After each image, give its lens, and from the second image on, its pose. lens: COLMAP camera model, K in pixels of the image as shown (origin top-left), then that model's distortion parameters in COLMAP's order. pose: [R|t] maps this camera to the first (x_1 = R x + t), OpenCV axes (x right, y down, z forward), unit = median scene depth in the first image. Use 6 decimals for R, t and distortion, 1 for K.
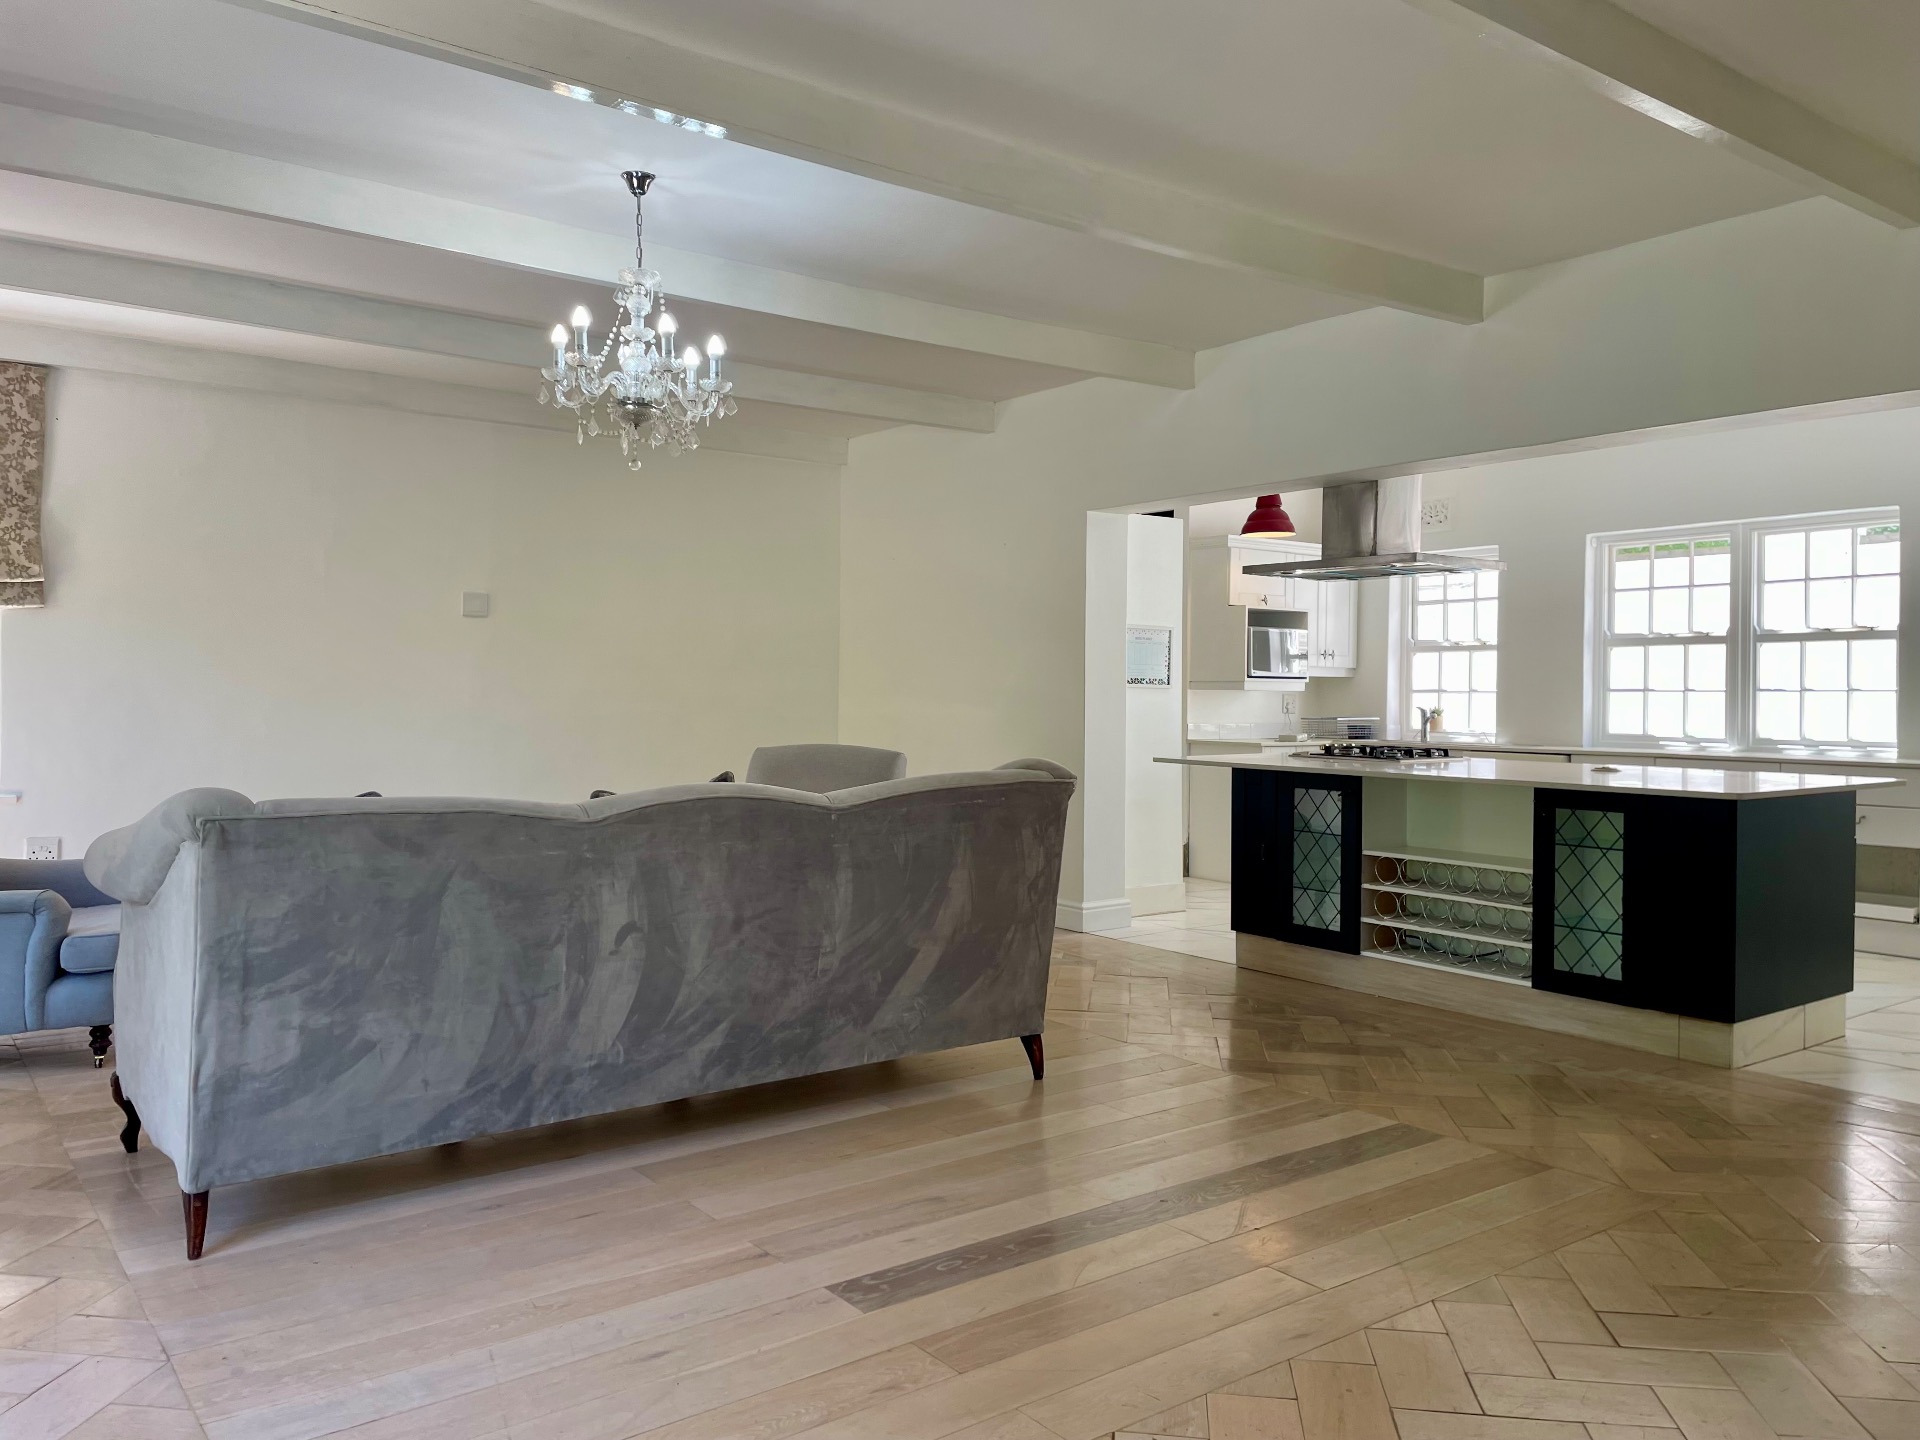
lens RADIAL K [[1449.2, 0, 963.8], [0, 1449.2, 704.1], [0, 0, 1]] dist [0.106592, -0.143836]
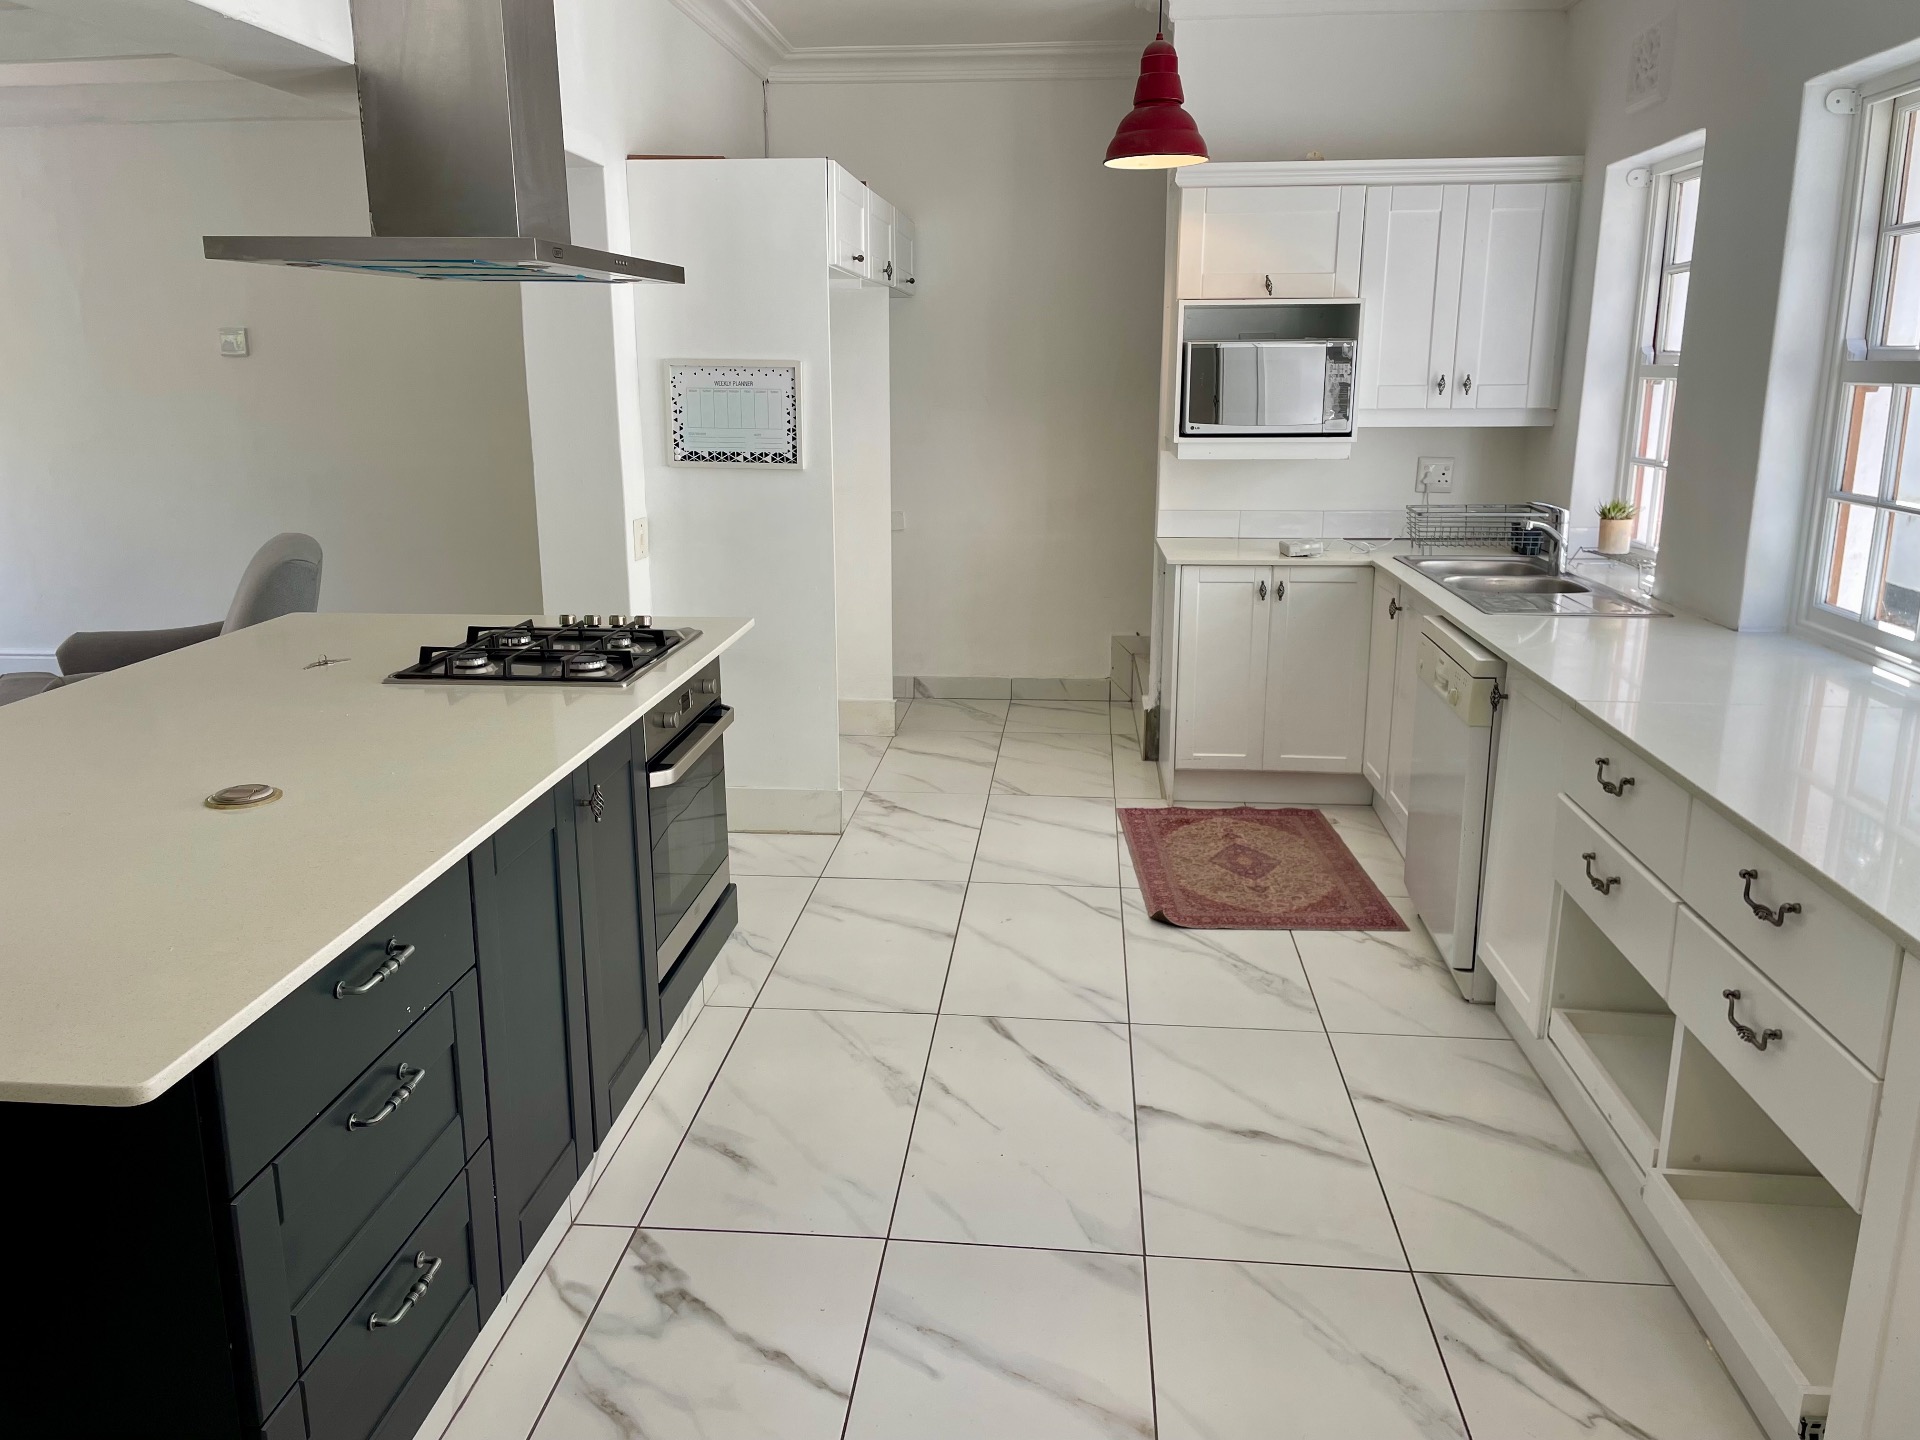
lens RADIAL K [[1449.2, 0, 963.8], [0, 1449.2, 704.1], [0, 0, 1]] dist [0.106592, -0.143836]
pose [[0.740354, 0.144165, -0.656577, 0.497711], [0.001982, 0.976260, 0.216592, -0.038197], [0.672215, -0.161656, 0.722492, 0.510260]]
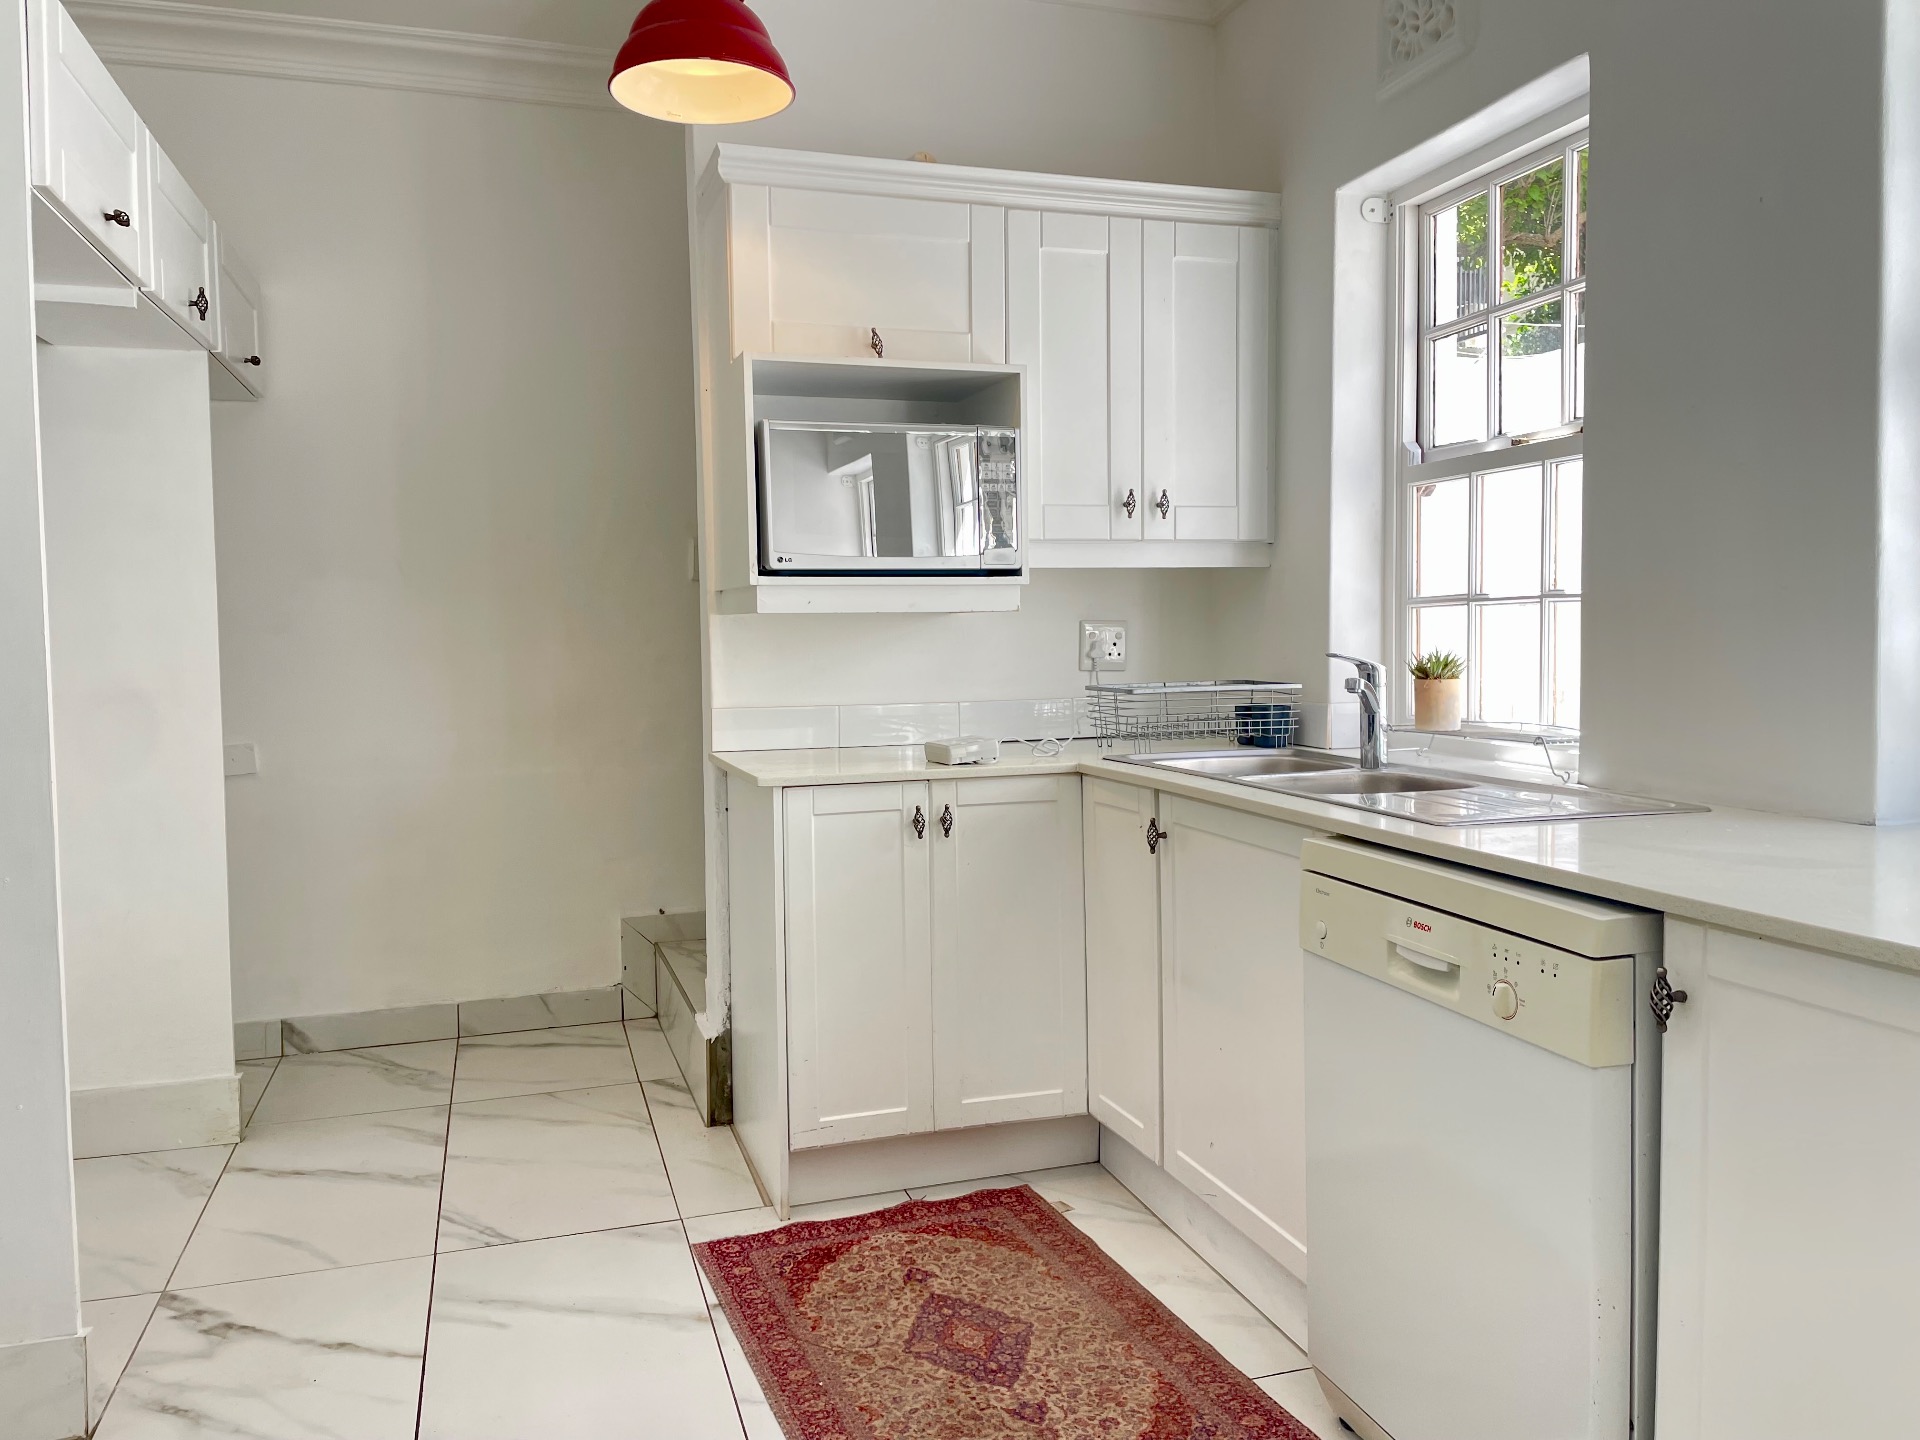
lens RADIAL K [[1449.2, 0, 963.8], [0, 1449.2, 704.1], [0, 0, 1]] dist [0.106592, -0.143836]
pose [[0.940008, -0.005312, -0.341112, 0.339676], [0.021263, 0.998847, 0.043040, -0.002193], [0.340490, -0.047711, 0.939037, 0.683547]]
